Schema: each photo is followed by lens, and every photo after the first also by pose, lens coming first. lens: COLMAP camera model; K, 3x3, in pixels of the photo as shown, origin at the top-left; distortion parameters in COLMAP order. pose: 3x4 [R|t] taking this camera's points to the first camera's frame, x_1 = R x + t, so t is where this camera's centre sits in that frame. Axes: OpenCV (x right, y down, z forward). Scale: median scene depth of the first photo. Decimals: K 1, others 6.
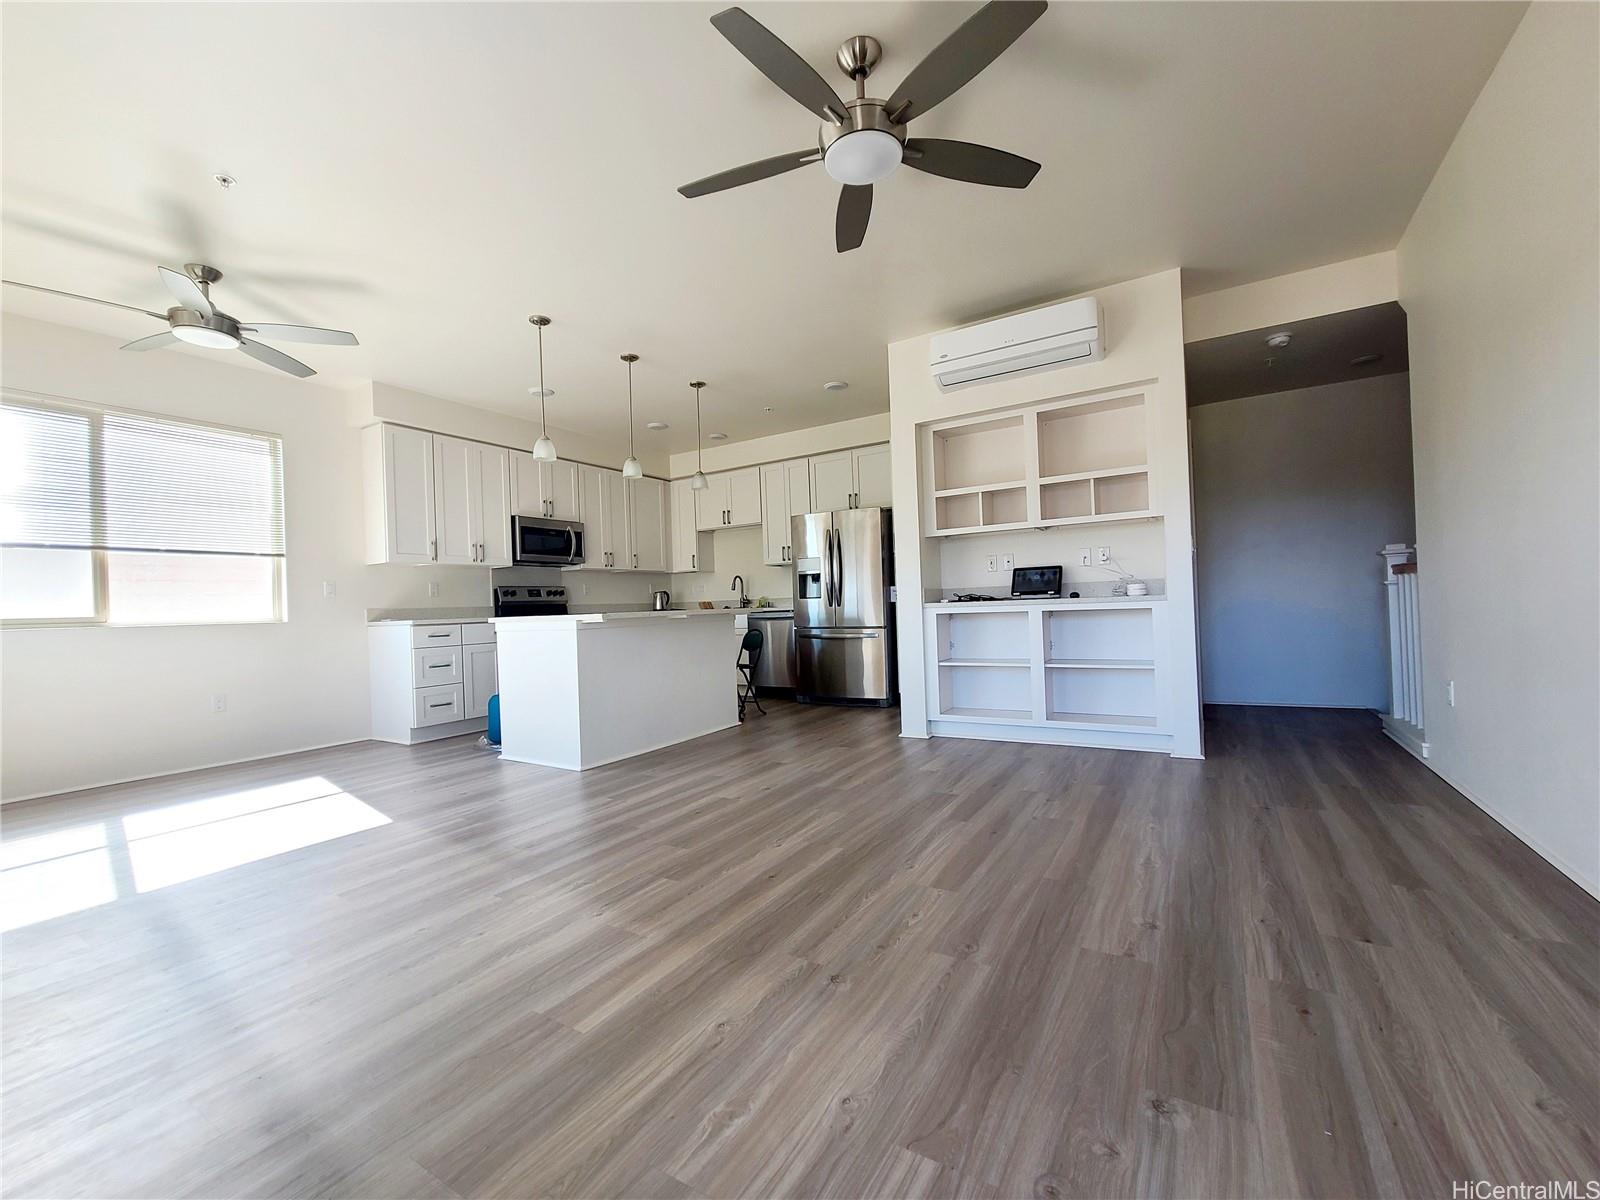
lens RADIAL K [[657.4, 0, 807.8], [0, 657.4, 602.6], [0, 0, 1]] dist [-0.000732, -0.000148]
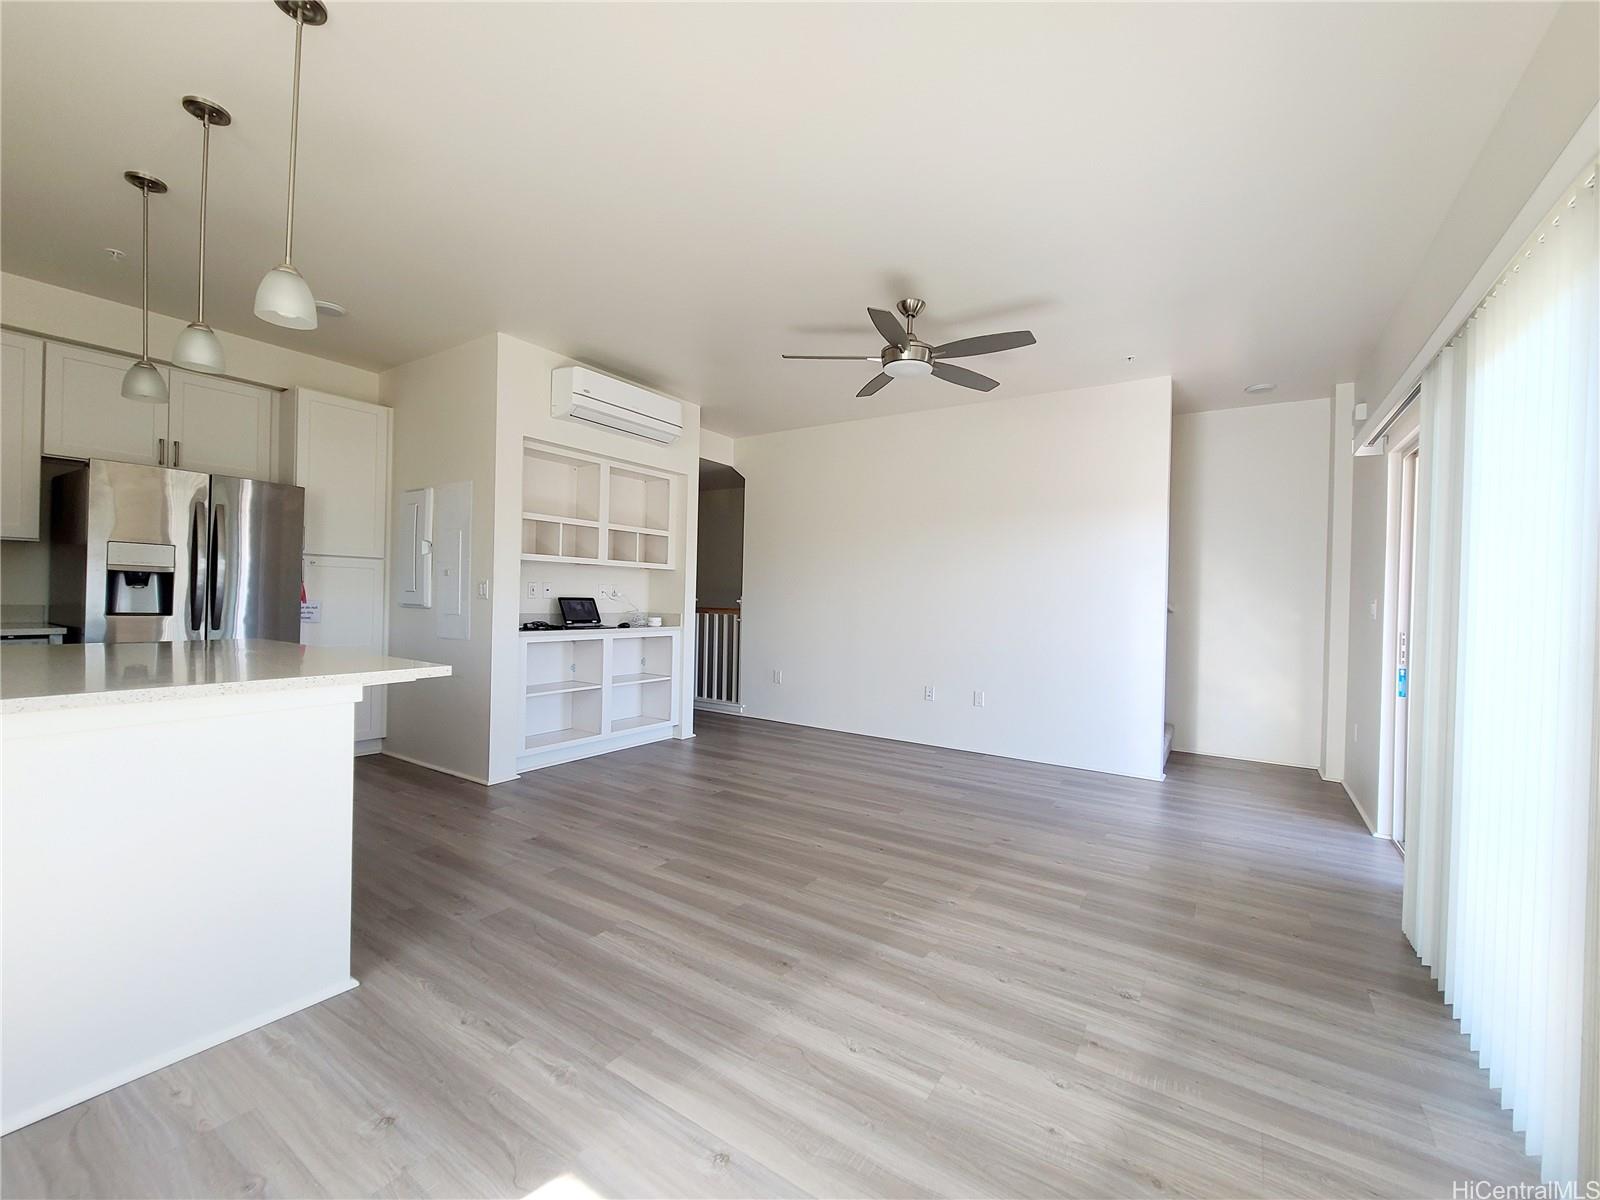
lens RADIAL K [[657.4, 0, 807.8], [0, 657.4, 602.6], [0, 0, 1]] dist [-0.000732, -0.000148]
pose [[0.035160, 0.033553, 0.998818, -0.978972], [-0.027070, 0.999102, -0.032610, -0.026780], [-0.999015, -0.025891, 0.036037, 0.768456]]
